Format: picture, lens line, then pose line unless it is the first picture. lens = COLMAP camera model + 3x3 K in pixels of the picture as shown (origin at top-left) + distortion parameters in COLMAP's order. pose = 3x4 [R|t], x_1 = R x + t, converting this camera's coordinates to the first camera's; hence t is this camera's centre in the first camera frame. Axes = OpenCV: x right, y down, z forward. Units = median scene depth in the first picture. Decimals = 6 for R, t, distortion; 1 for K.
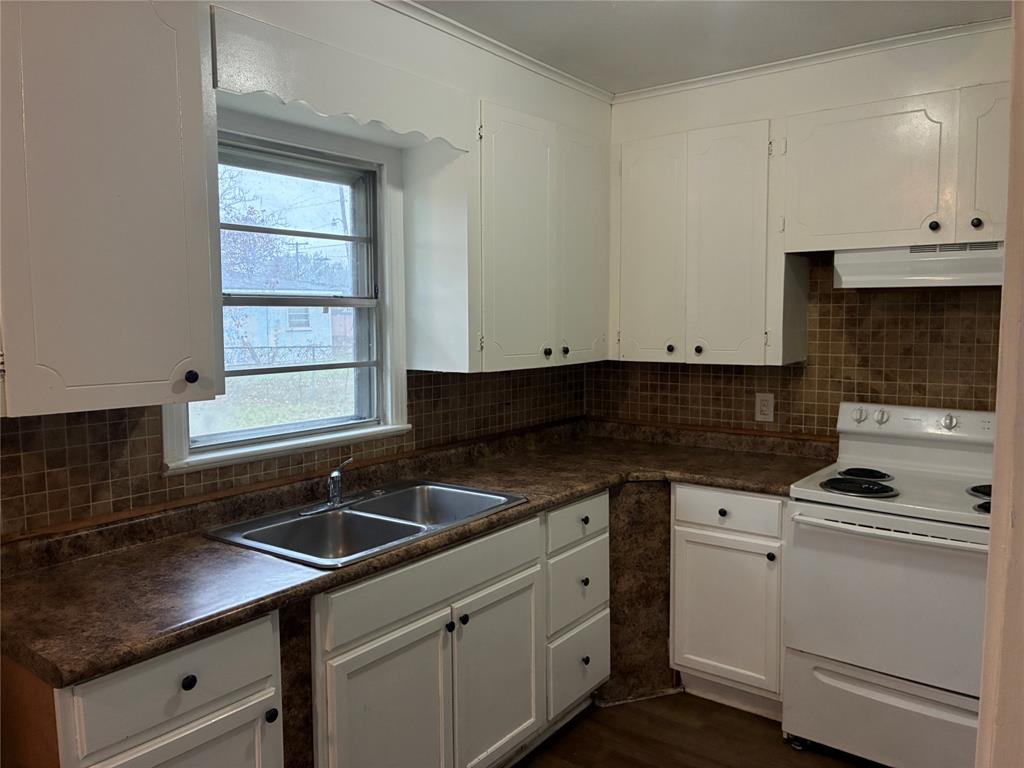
lens RADIAL K [[778.4, 0, 511.9], [0, 778.4, 383.2], [0, 0, 1]] dist [0.039904, -0.051186]
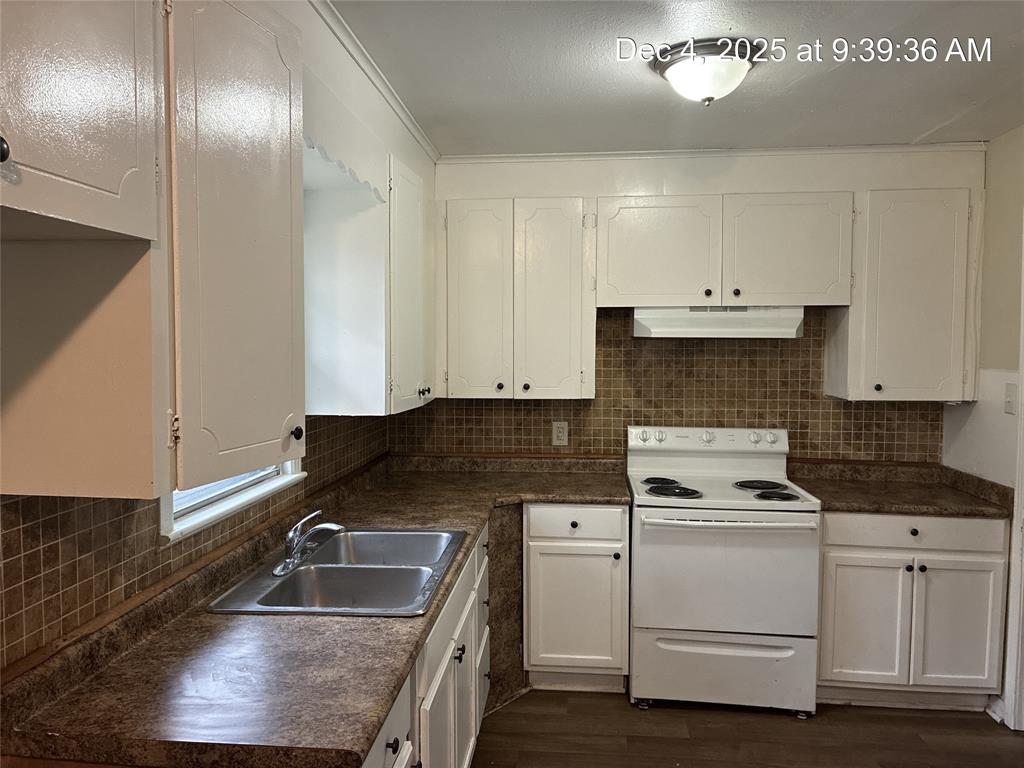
lens RADIAL K [[778.4, 0, 517.0], [0, 778.4, 383.8], [0, 0, 1]] dist [0.039904, -0.051186]
pose [[0.846219, -0.020669, 0.532434, -0.411629], [0.040612, 0.998843, -0.025772, -0.019599], [-0.531285, 0.043432, 0.846079, 0.037103]]
